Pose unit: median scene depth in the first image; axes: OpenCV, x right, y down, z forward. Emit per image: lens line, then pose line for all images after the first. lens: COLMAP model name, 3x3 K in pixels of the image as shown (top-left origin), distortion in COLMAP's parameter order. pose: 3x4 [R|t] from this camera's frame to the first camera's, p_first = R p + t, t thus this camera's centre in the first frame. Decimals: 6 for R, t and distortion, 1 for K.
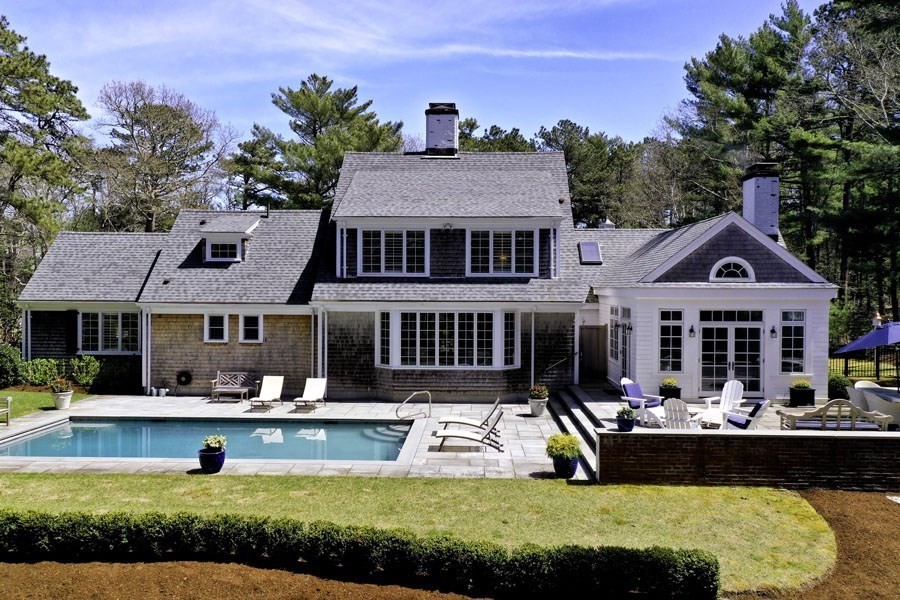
lens RADIAL K [[723.8, 0, 449.6], [0, 723.8, 297.9], [0, 0, 1]] dist [0.020042, 0.014866]
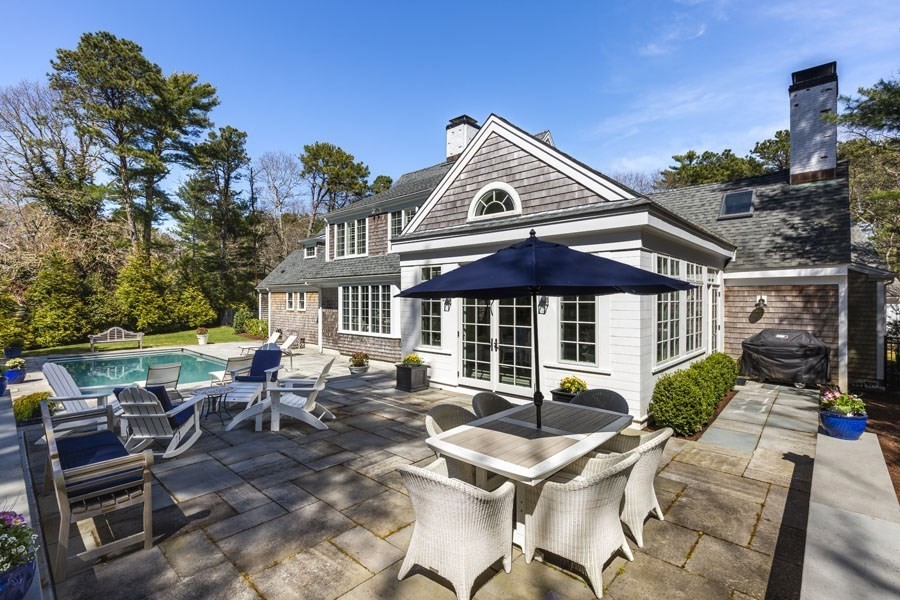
lens RADIAL K [[412.1, 0, 447.4], [0, 412.1, 300.6], [0, 0, 1]] dist [0.012326, -0.000051]
pose [[0.760631, 0.000405, -0.649184, 0.507364], [-0.007664, 0.999936, -0.008357, 0.047671], [0.649139, 0.011332, 0.760586, 0.574747]]
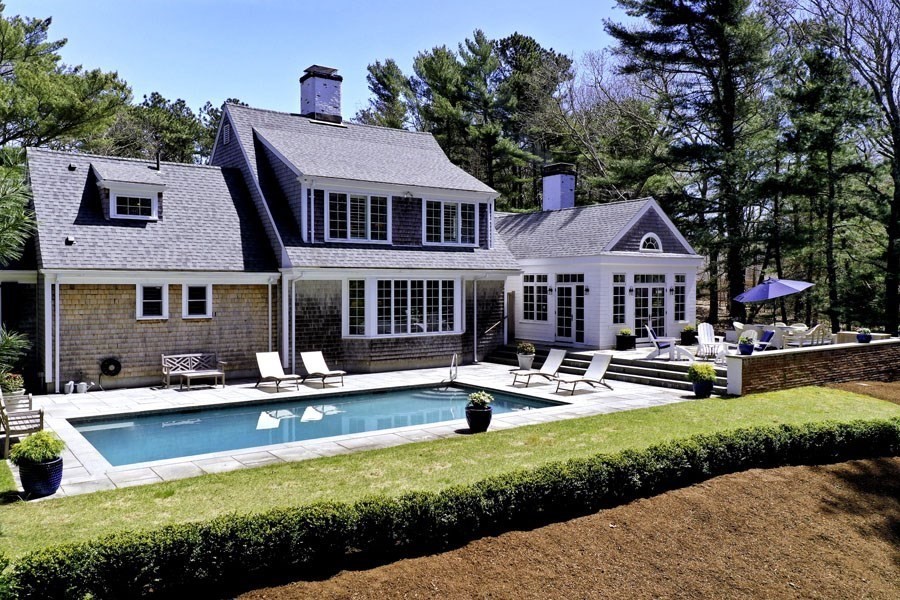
lens RADIAL K [[723.8, 0, 453.1], [0, 723.8, 299.9], [0, 0, 1]] dist [0.020042, 0.014866]
pose [[0.789682, -0.017918, 0.613255, -0.569869], [0.013040, 0.999838, 0.012422, 0.035353], [-0.613378, -0.001813, 0.789787, 0.168130]]
